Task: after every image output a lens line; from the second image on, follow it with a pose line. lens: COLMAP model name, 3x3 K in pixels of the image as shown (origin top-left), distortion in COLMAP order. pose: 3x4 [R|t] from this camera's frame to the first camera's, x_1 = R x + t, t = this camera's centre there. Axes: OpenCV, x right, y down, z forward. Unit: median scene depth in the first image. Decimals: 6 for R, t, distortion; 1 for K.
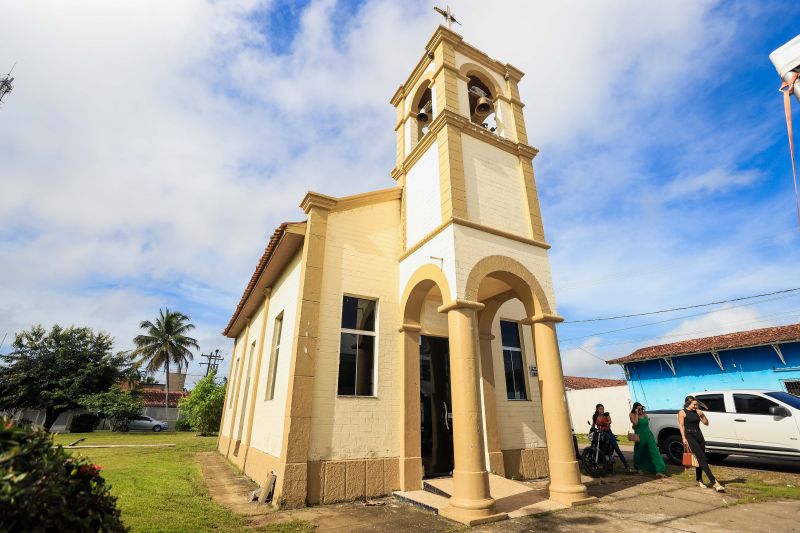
lens RADIAL K [[367.5, 0, 399.8], [0, 367.5, 266.5], [0, 0, 1]] dist [-0.016224, -0.000161]
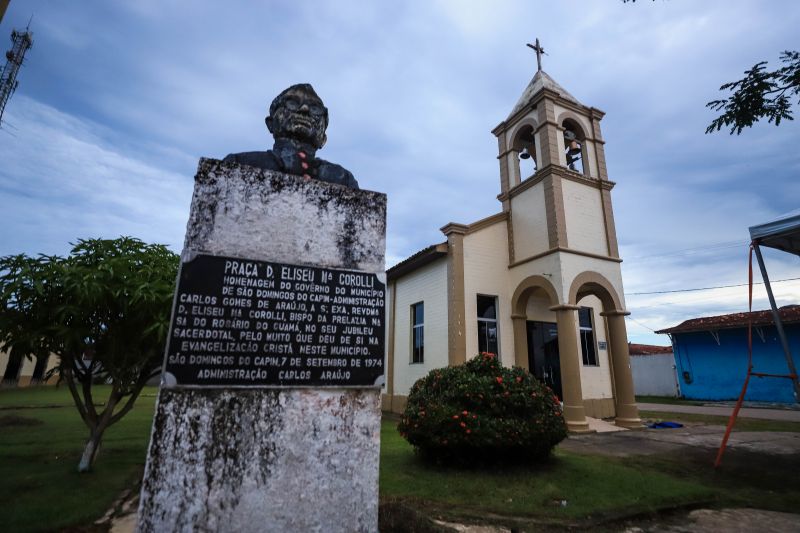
lens RADIAL K [[409.6, 0, 401.2], [0, 409.6, 264.3], [0, 0, 1]] dist [-0.001520, -0.000175]
pose [[0.999096, -0.000547, -0.042506, -0.338204], [0.005484, 0.993221, 0.116114, -0.206456], [0.042155, -0.116242, 0.992326, -0.545407]]
